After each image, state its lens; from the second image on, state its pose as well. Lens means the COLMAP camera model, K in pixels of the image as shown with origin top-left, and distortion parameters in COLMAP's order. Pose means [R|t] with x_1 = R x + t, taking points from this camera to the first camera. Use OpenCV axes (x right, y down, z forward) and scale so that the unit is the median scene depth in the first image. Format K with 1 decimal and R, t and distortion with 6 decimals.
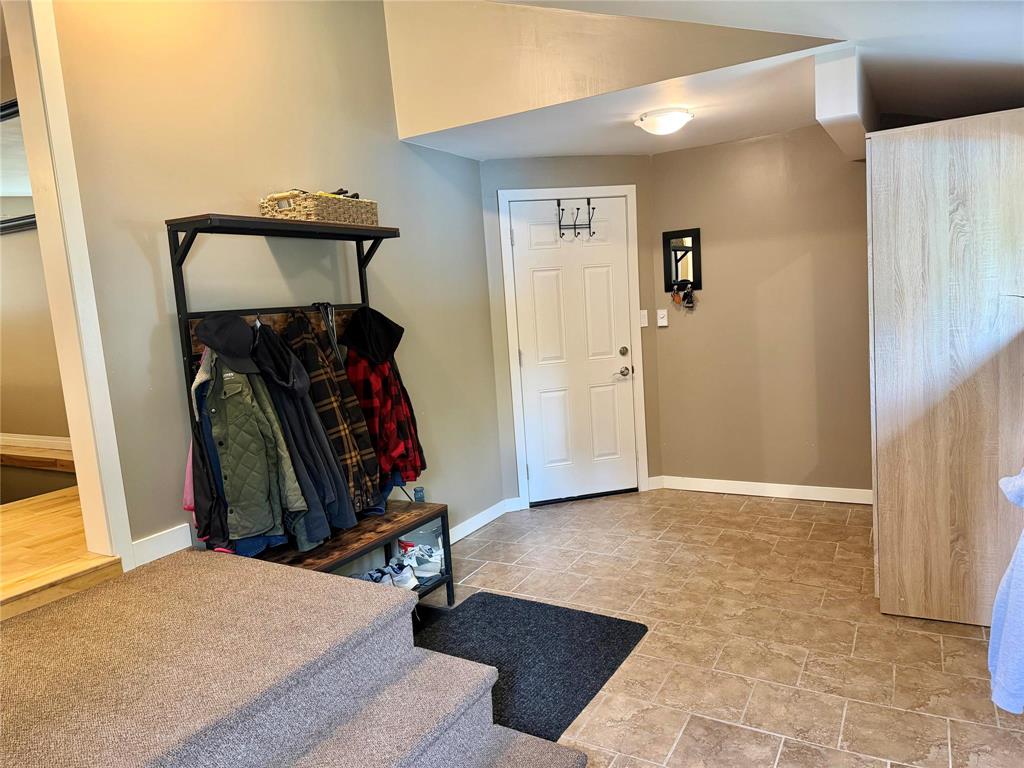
lens RADIAL K [[713.0, 0, 515.5], [0, 713.0, 387.7], [0, 0, 1]] dist [0.101464, -0.145516]
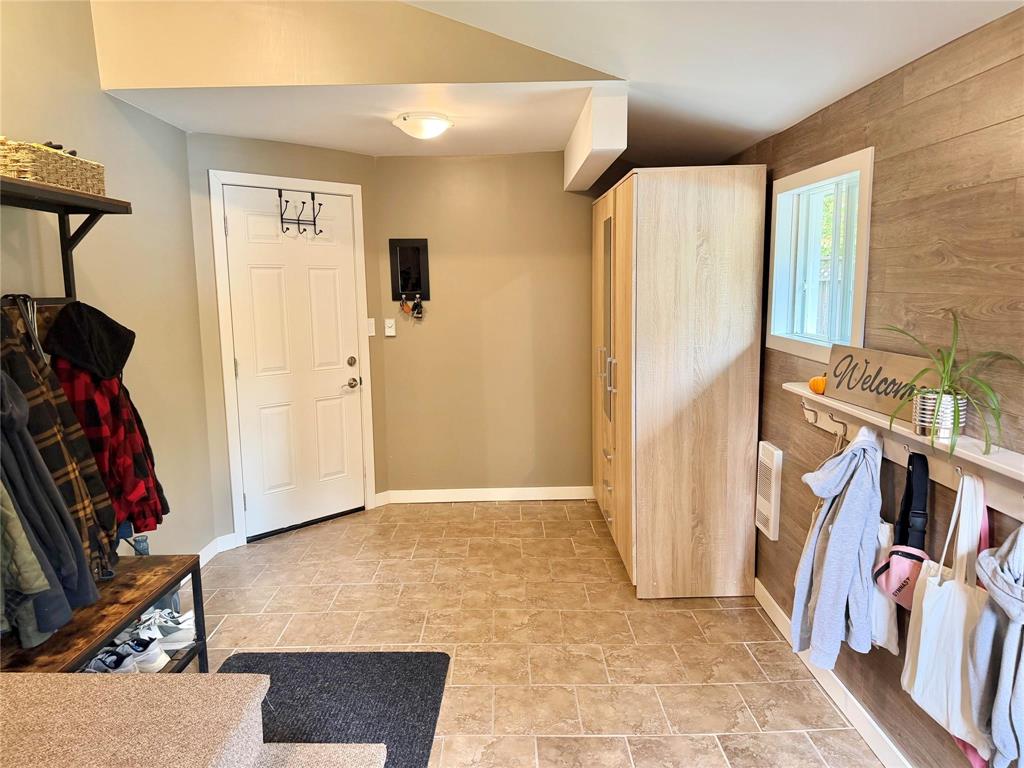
lens RADIAL K [[713.0, 0, 515.5], [0, 713.0, 387.7], [0, 0, 1]] dist [0.101464, -0.145516]
pose [[0.862771, -0.014568, 0.505386, -0.201046], [0.019292, 0.999805, -0.004113, -0.012563], [-0.505227, 0.013298, 0.862884, 0.123658]]
